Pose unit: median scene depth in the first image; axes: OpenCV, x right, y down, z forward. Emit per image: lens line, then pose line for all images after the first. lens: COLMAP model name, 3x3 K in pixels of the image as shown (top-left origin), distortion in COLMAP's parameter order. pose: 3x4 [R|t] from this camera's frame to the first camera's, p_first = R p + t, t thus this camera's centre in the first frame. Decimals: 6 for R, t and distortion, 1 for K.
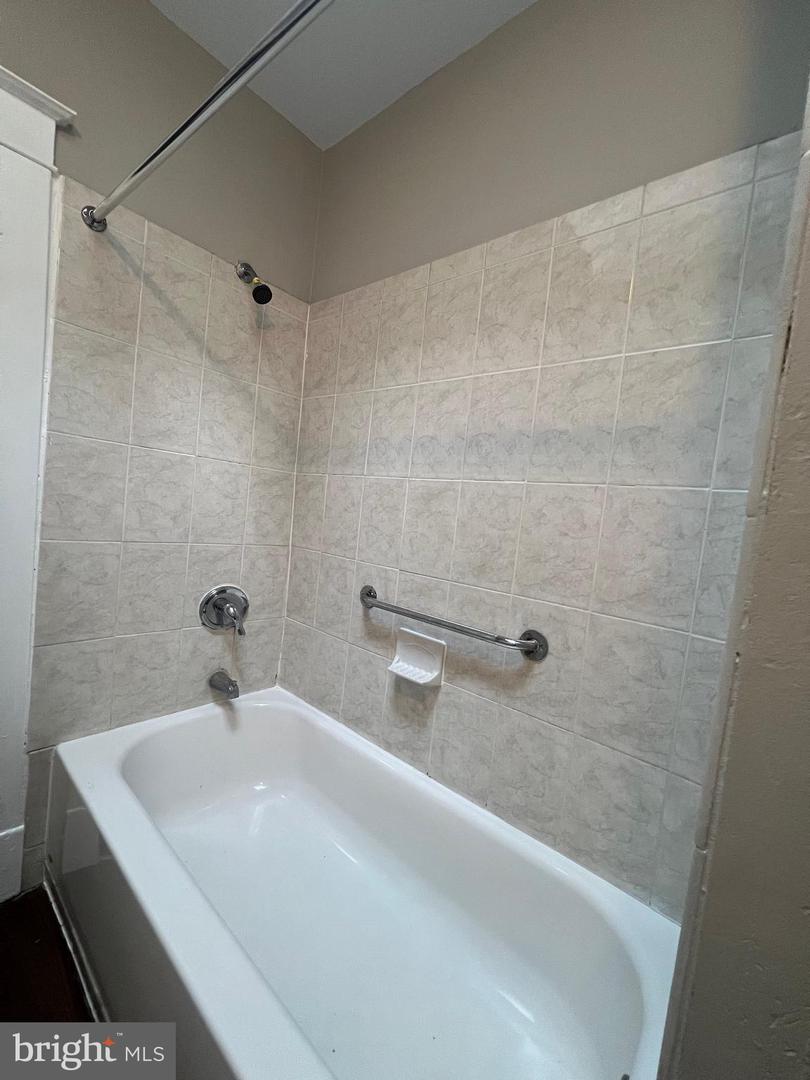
lens RADIAL K [[437.5, 0, 403.0], [0, 437.5, 535.9], [0, 0, 1]] dist [-0.002319, -0.000138]
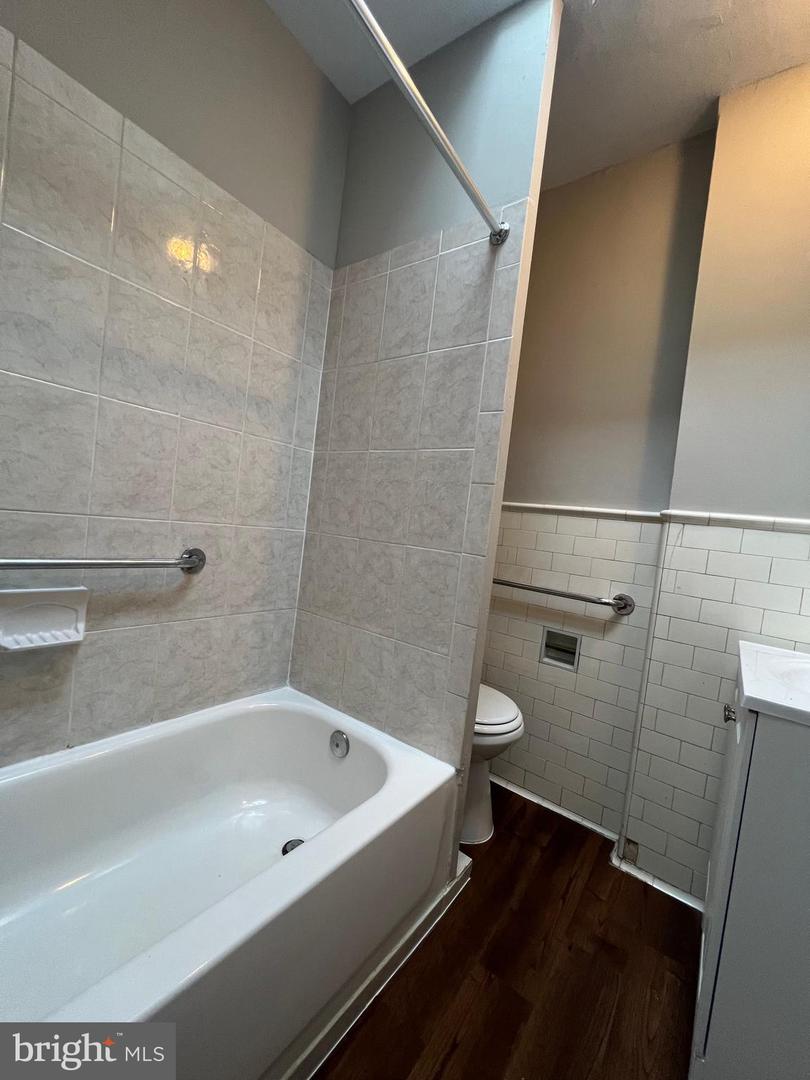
lens RADIAL K [[432.6, 0, 402.5], [0, 432.6, 540.6], [0, 0, 1]] dist [0.000985, 0.000237]
pose [[-0.046068, -0.148849, 0.987786, -0.871655], [-0.060864, 0.987417, 0.145954, -0.008885], [-0.997082, -0.053397, -0.054548, 0.502774]]
